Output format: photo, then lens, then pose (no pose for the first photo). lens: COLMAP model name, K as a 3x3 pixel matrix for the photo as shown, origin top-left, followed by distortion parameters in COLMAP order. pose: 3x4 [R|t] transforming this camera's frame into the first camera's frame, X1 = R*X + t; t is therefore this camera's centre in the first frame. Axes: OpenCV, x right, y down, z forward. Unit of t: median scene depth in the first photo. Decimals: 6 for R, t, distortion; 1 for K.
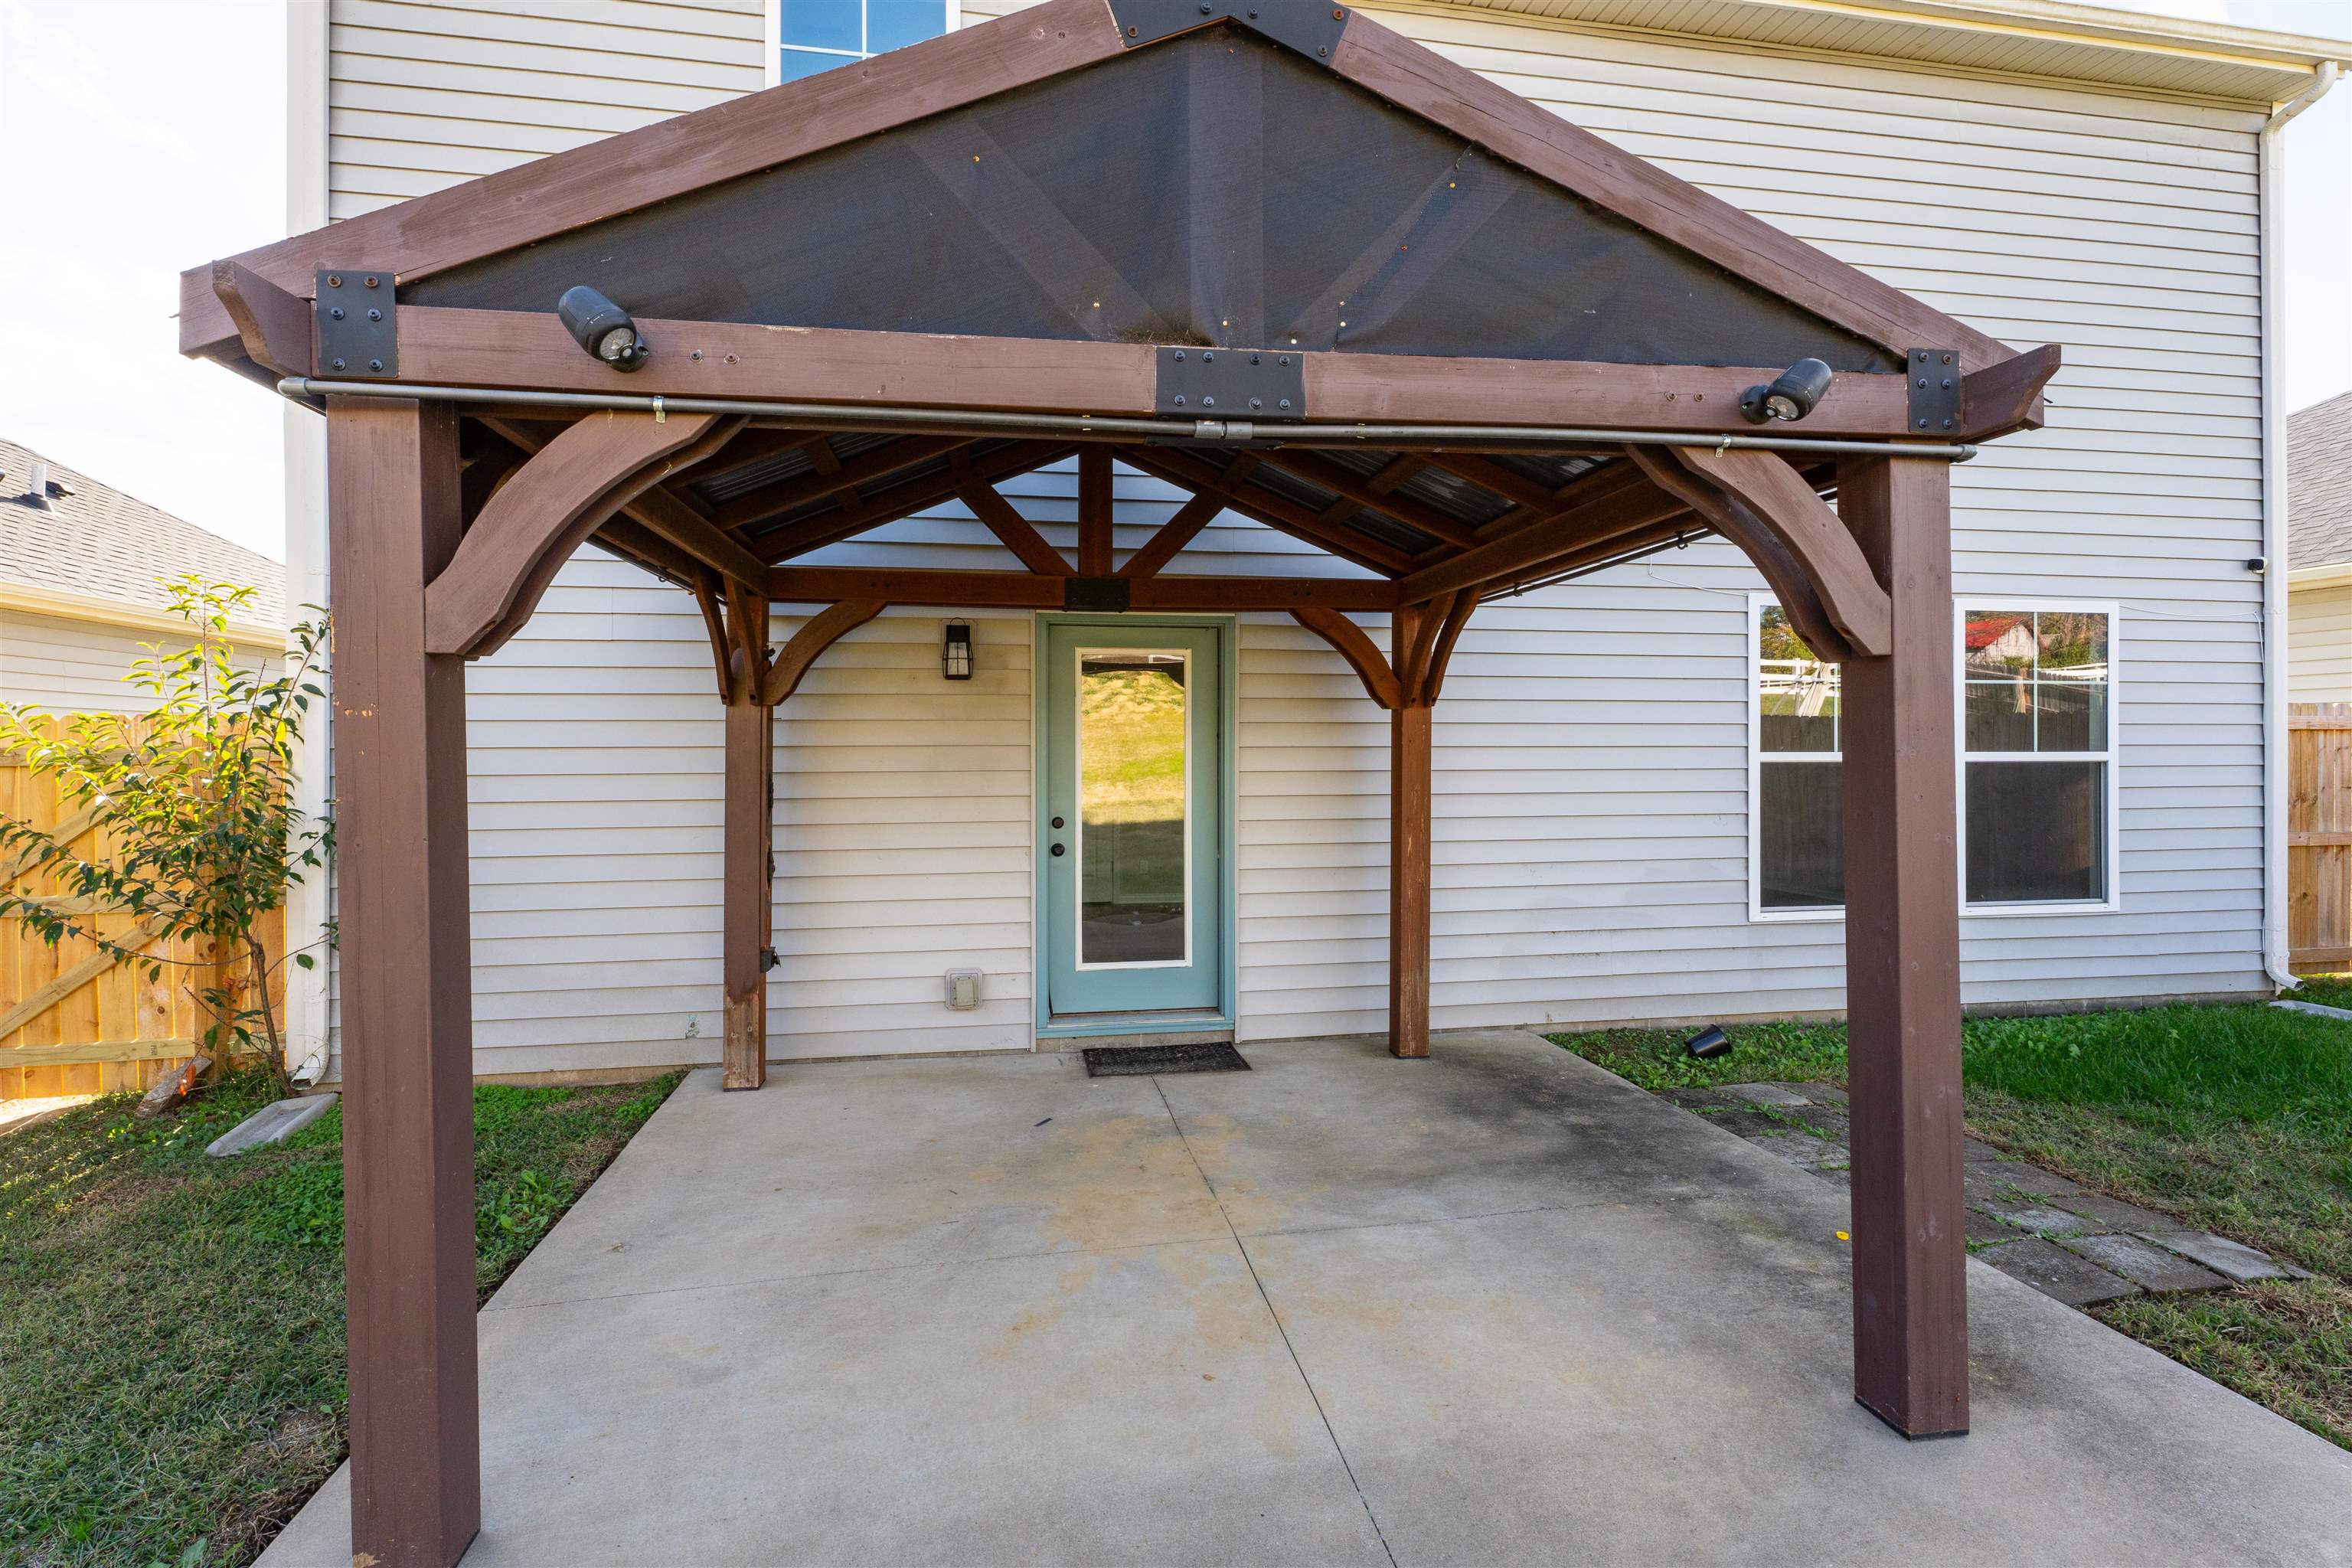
lens RADIAL K [[1078.6, 0, 1178.1], [0, 1078.6, 750.3], [0, 0, 1]] dist [0.001843, 0.000177]
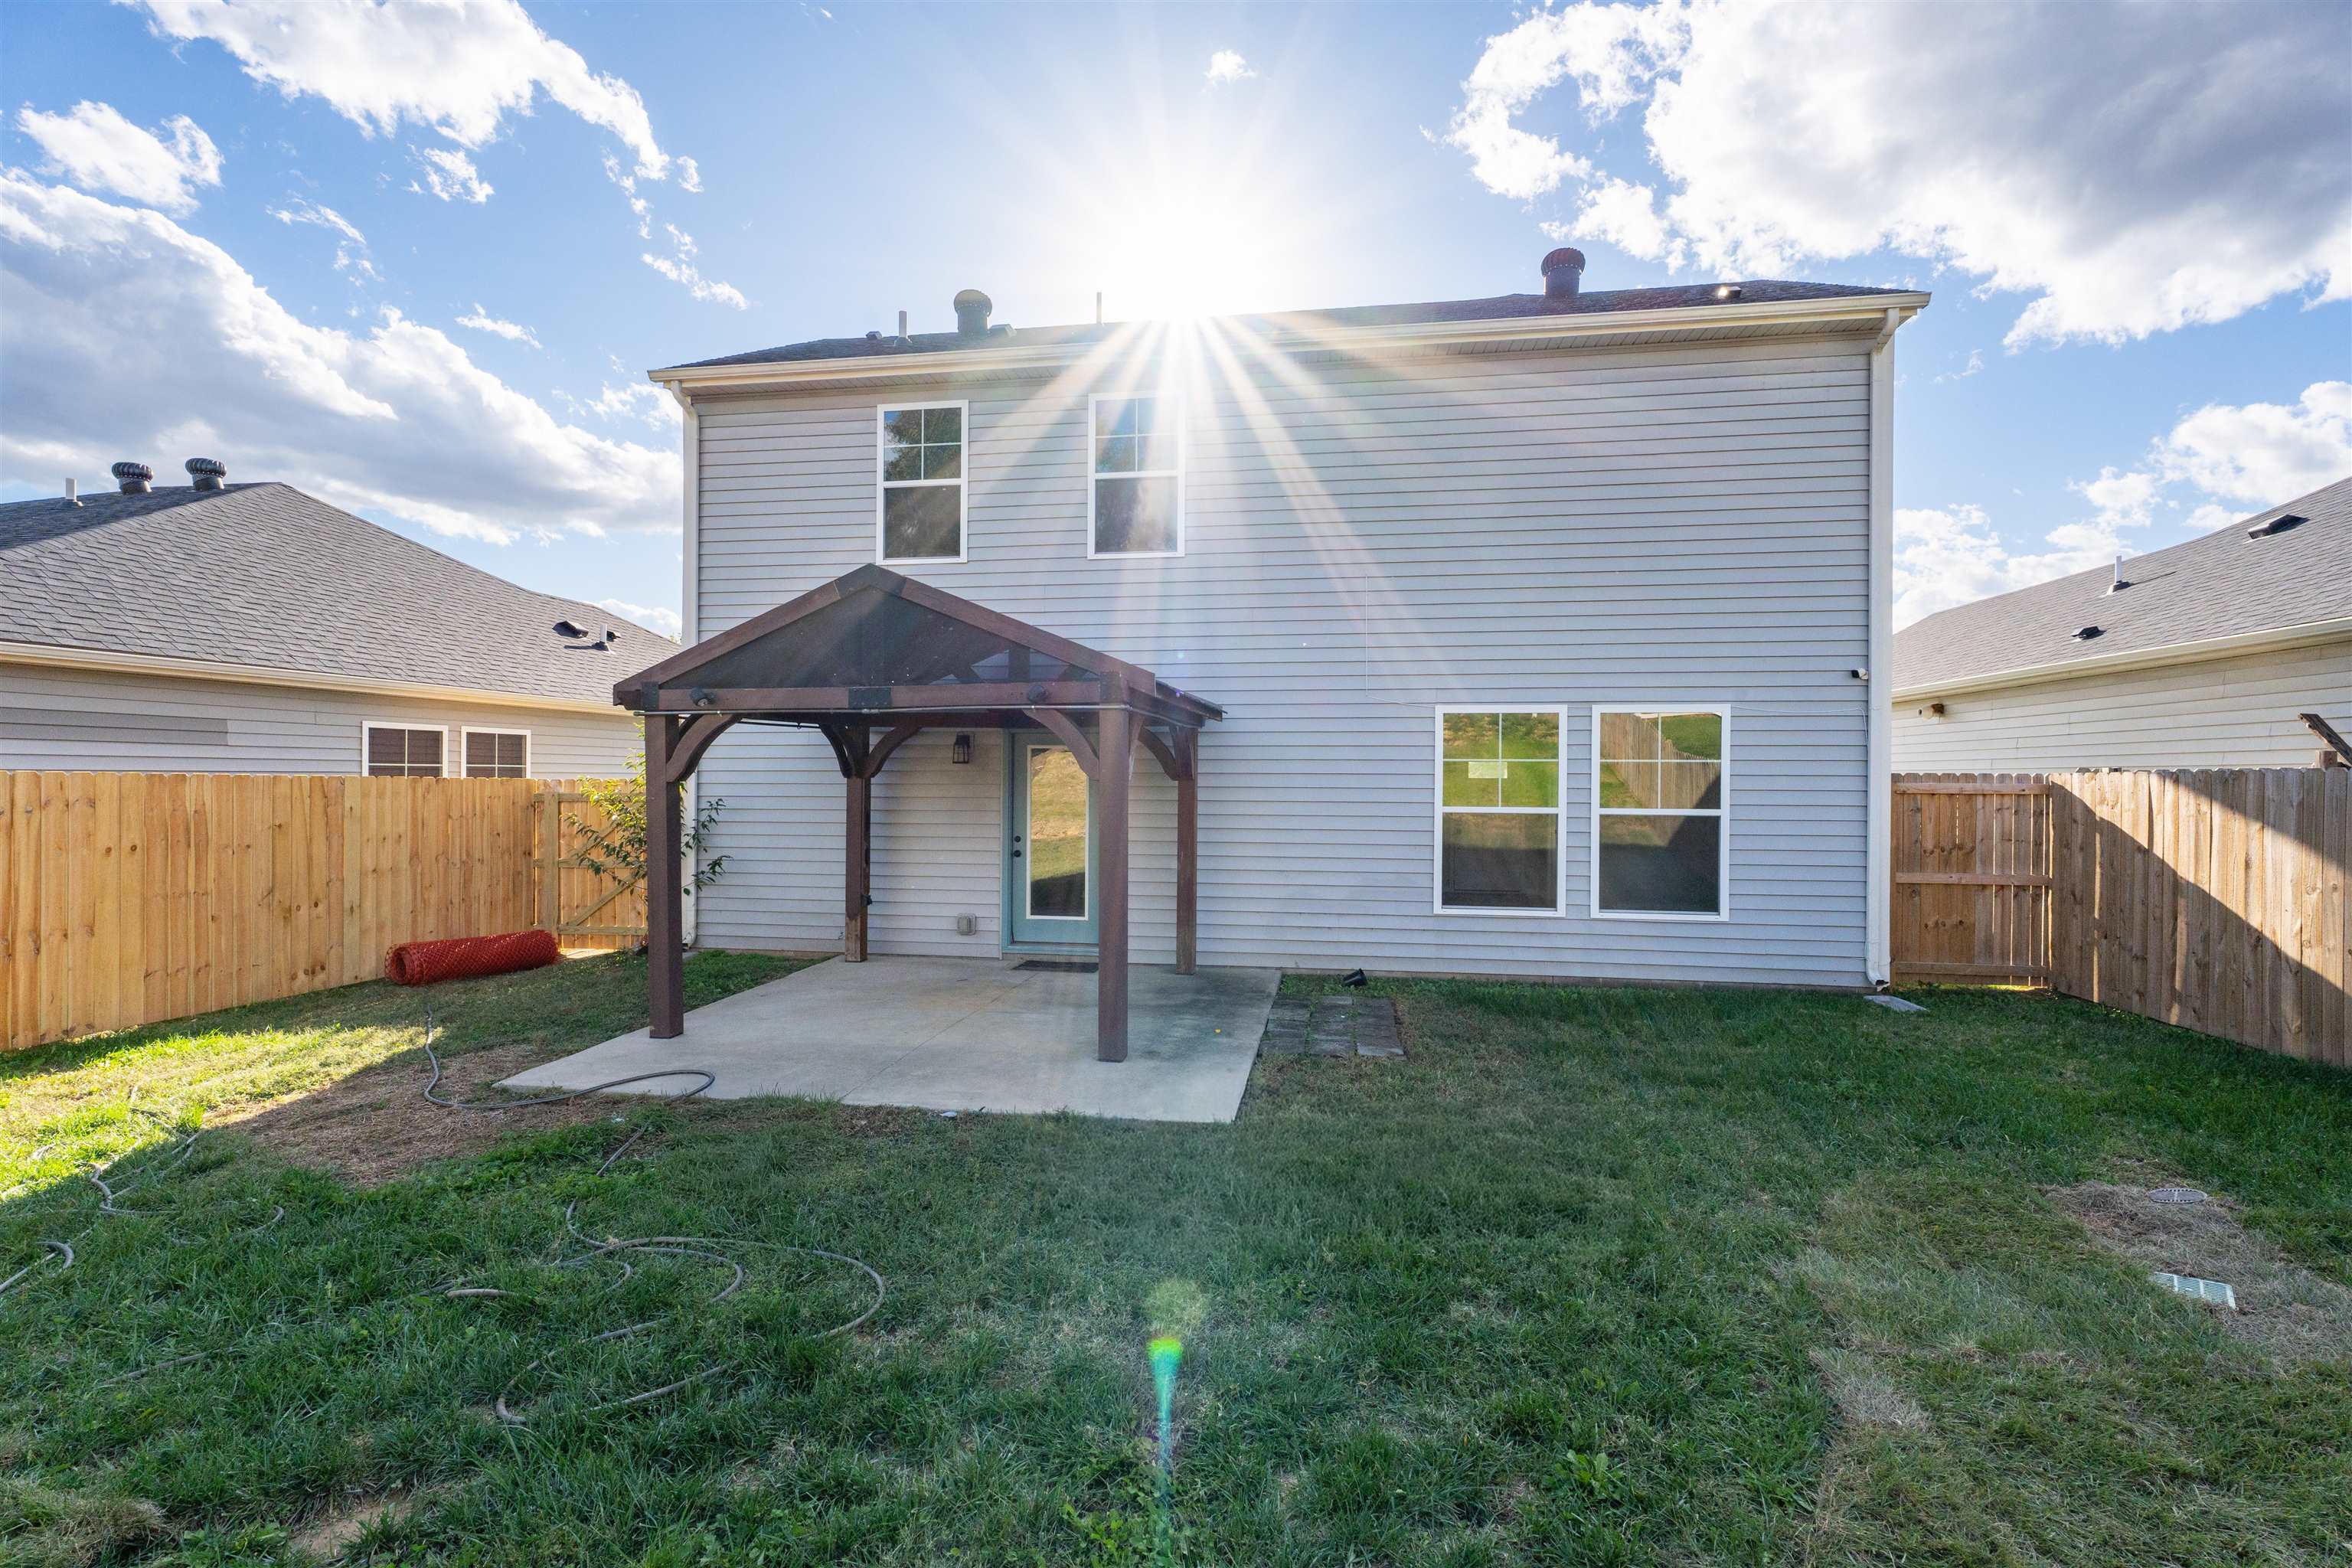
lens RADIAL K [[1071.5, 0, 1176.0], [0, 1071.5, 784.0], [0, 0, 1]] dist [-0.000483, -0.000003]
pose [[0.946508, 0.009646, -0.322536, 0.813555], [-0.007575, 0.999942, 0.007676, -0.048306], [0.322591, -0.004822, 0.946526, -0.725681]]
